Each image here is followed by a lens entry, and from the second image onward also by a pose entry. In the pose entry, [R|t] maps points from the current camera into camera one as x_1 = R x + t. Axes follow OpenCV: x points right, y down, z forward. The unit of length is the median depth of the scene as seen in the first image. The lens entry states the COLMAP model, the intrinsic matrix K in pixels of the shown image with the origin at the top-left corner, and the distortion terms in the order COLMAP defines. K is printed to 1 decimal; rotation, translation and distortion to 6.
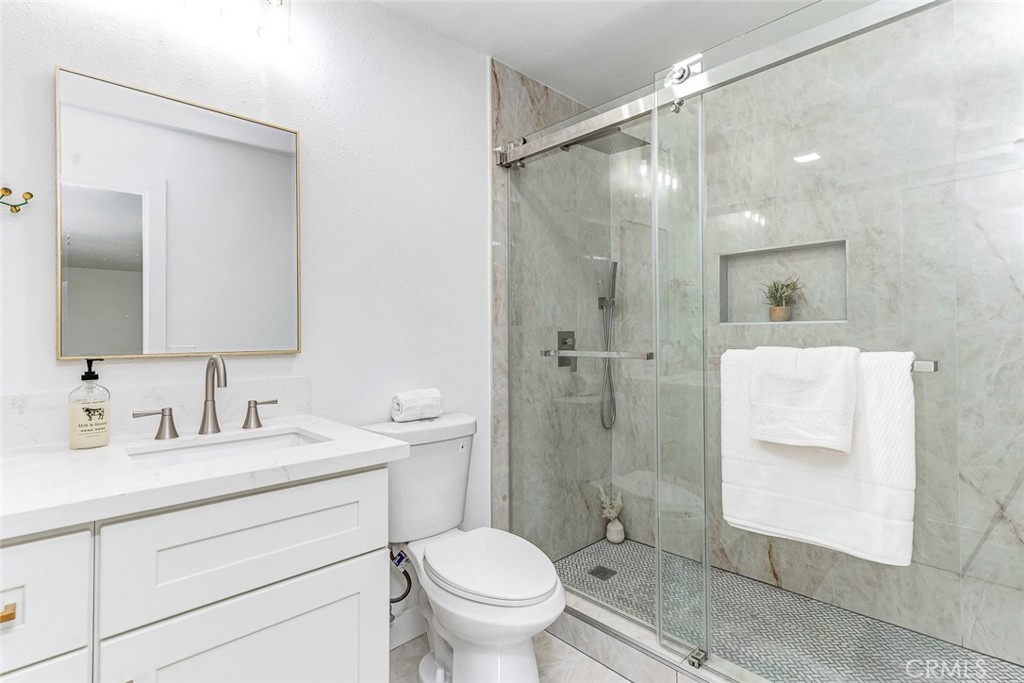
lens RADIAL K [[492.3, 0, 512.0], [0, 492.3, 341.5], [0, 0, 1]] dist [0.017340, -0.000065]
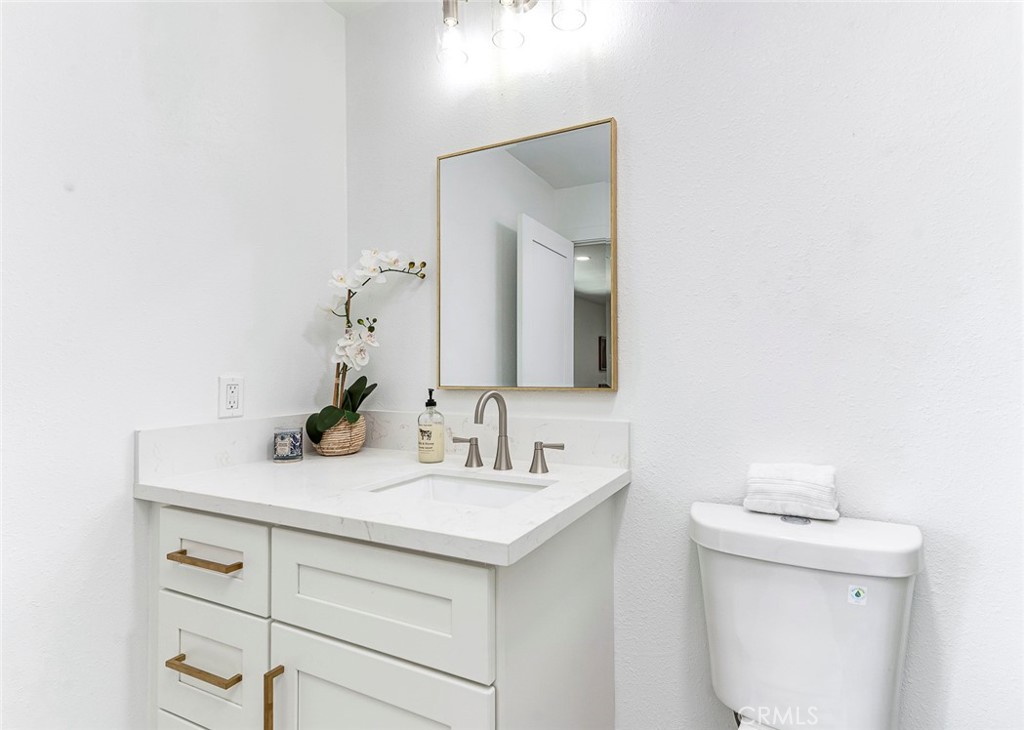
lens RADIAL K [[503.9, 0, 556.8], [0, 503.9, 368.7], [0, 0, 1]] dist [0.000921, -0.000158]
pose [[0.365328, -0.001792, -0.930877, 0.371549], [-0.009269, 0.999942, -0.005562, -0.009420], [0.930833, 0.010660, 0.365290, 0.766913]]
